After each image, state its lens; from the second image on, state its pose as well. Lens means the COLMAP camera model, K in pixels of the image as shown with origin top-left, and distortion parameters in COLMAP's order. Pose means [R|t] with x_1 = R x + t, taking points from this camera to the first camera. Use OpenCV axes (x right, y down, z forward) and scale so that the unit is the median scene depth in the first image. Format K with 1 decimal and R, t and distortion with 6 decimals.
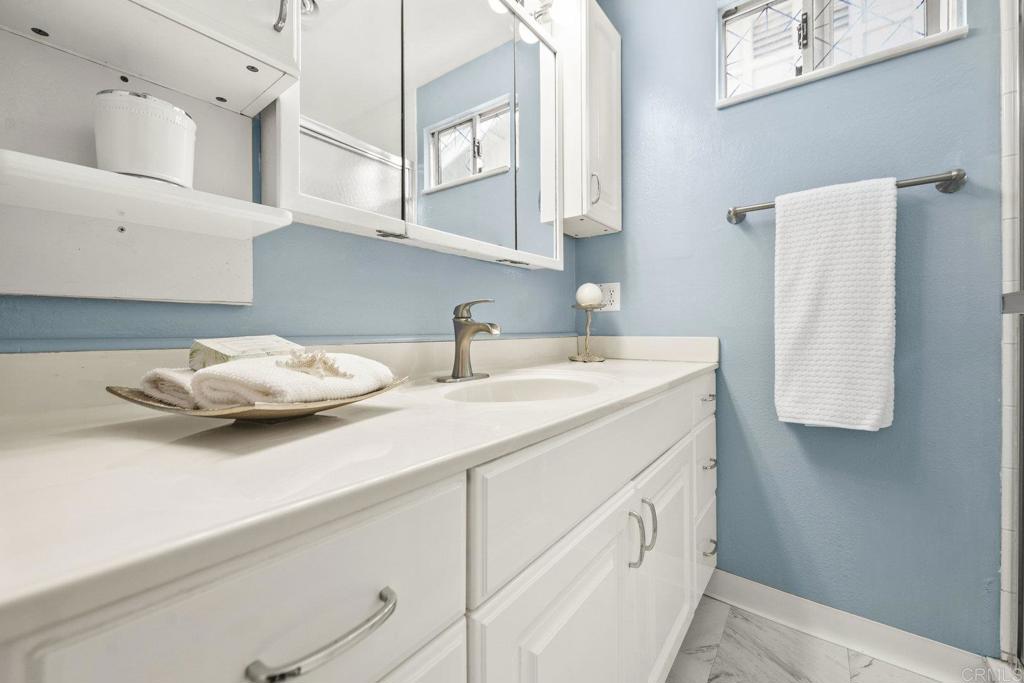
lens RADIAL K [[398.4, 0, 518.2], [0, 398.4, 332.0], [0, 0, 1]] dist [-0.003830, -0.000406]
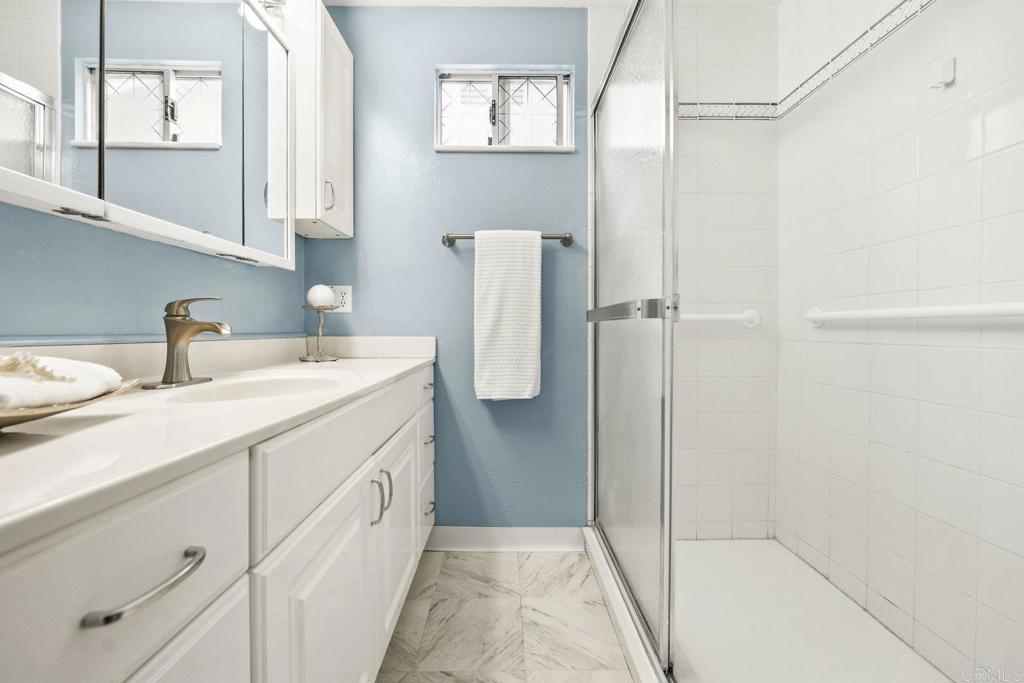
lens RADIAL K [[398.4, 0, 512.7], [0, 398.4, 334.8], [0, 0, 1]] dist [-0.003830, -0.000406]
pose [[0.787309, -0.001854, 0.616556, -0.080534], [-0.001026, 0.999990, 0.004317, 0.001814], [-0.616558, -0.004032, 0.787299, -0.137461]]
